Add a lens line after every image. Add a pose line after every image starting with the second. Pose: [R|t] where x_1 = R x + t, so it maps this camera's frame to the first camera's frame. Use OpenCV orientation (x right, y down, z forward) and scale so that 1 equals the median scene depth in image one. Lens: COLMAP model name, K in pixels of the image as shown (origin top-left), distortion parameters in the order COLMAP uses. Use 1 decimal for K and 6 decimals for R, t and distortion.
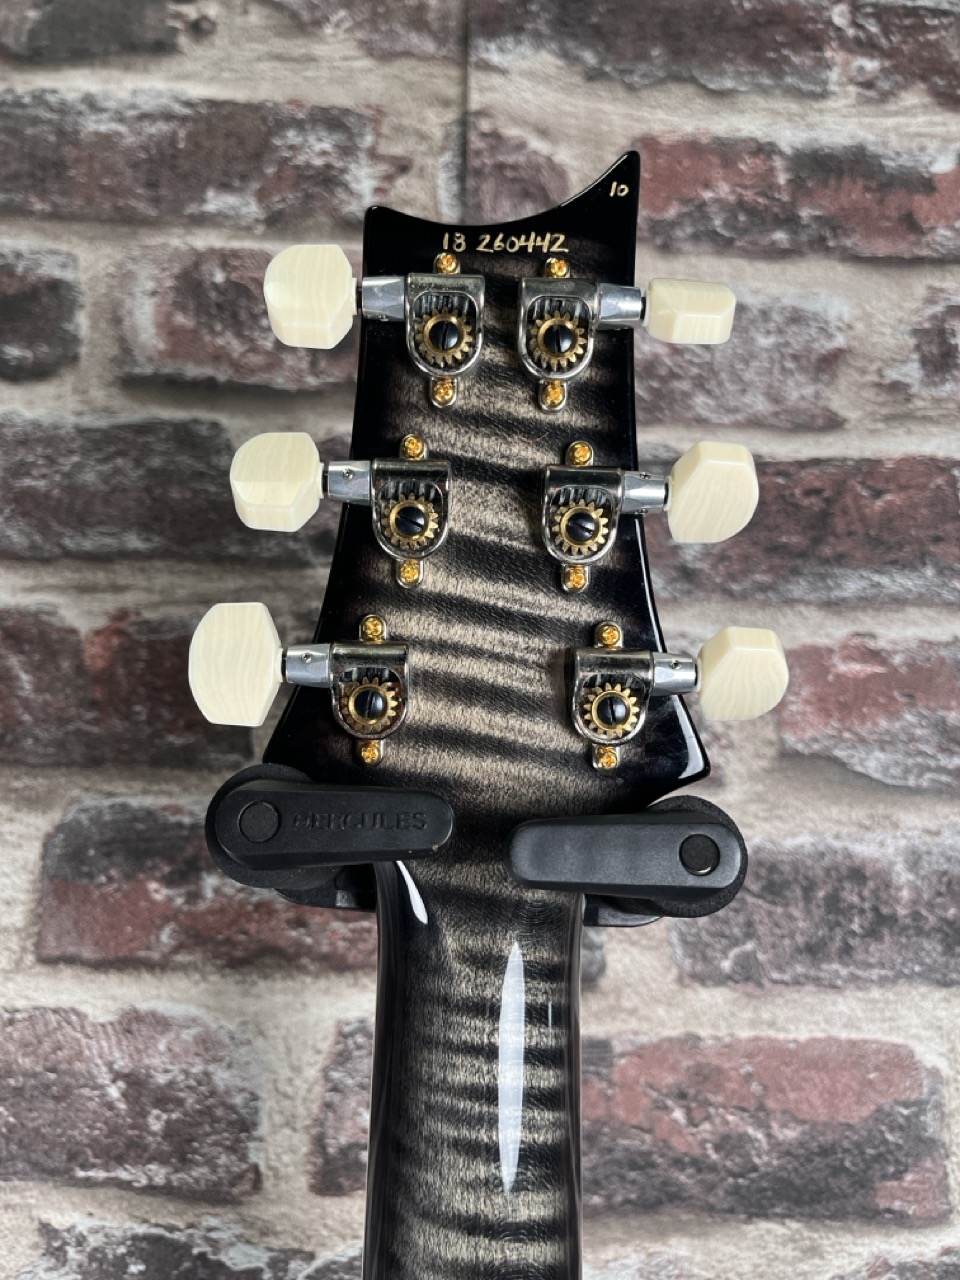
lens RADIAL K [[998.3, 0, 490.3], [0, 998.3, 639.0], [0, 0, 1]] dist [0.064123, -0.116585]
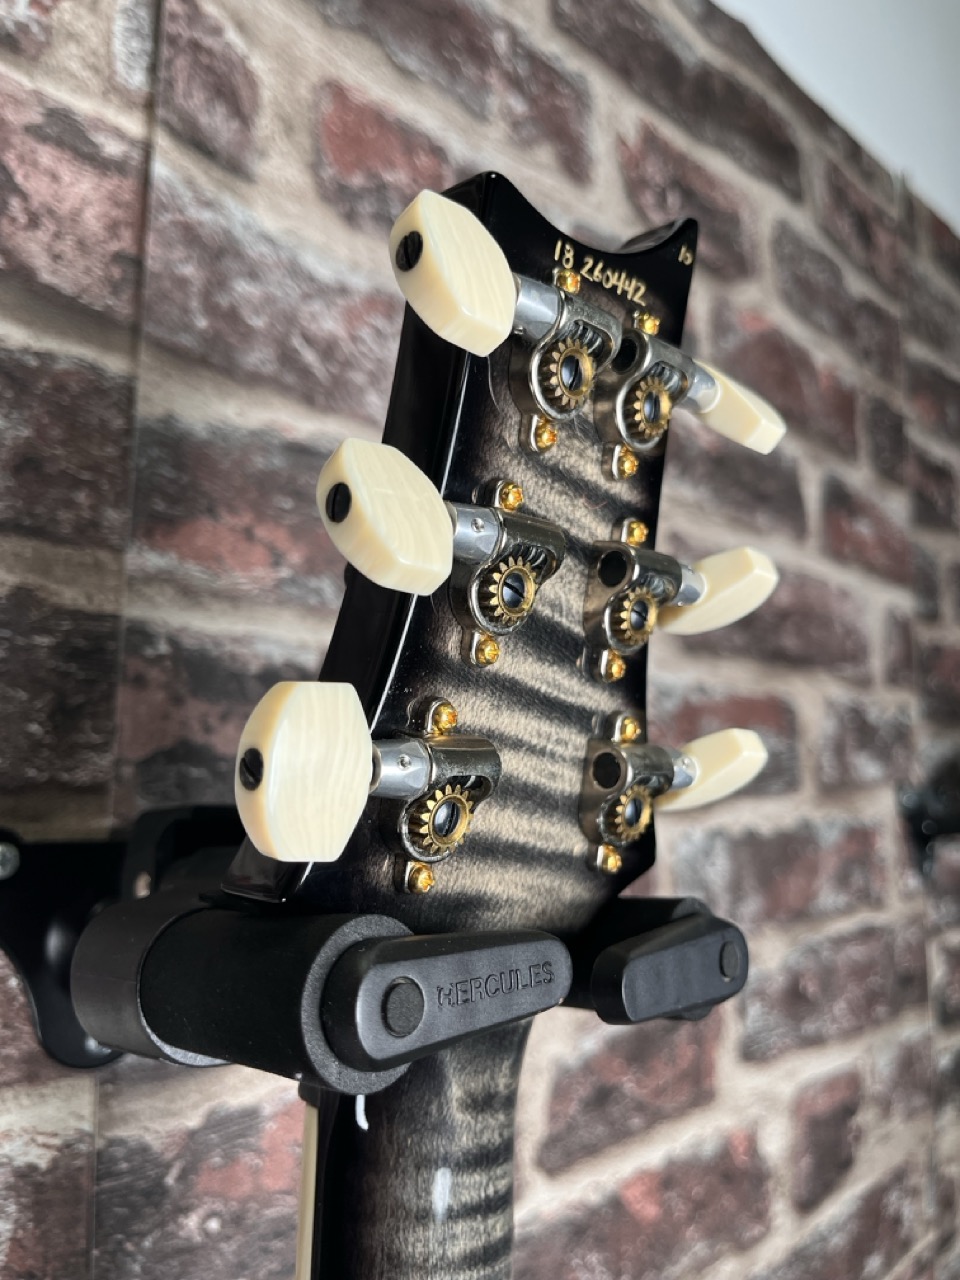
lens RADIAL K [[1010.9, 0, 485.1], [0, 1010.9, 631.4], [0, 0, 1]] dist [0.063737, -0.130049]
pose [[0.727485, 0.076653, 0.681828, -0.404260], [-0.119881, 0.992654, 0.016311, -0.059681], [-0.675569, -0.093604, 0.731331, 0.258363]]
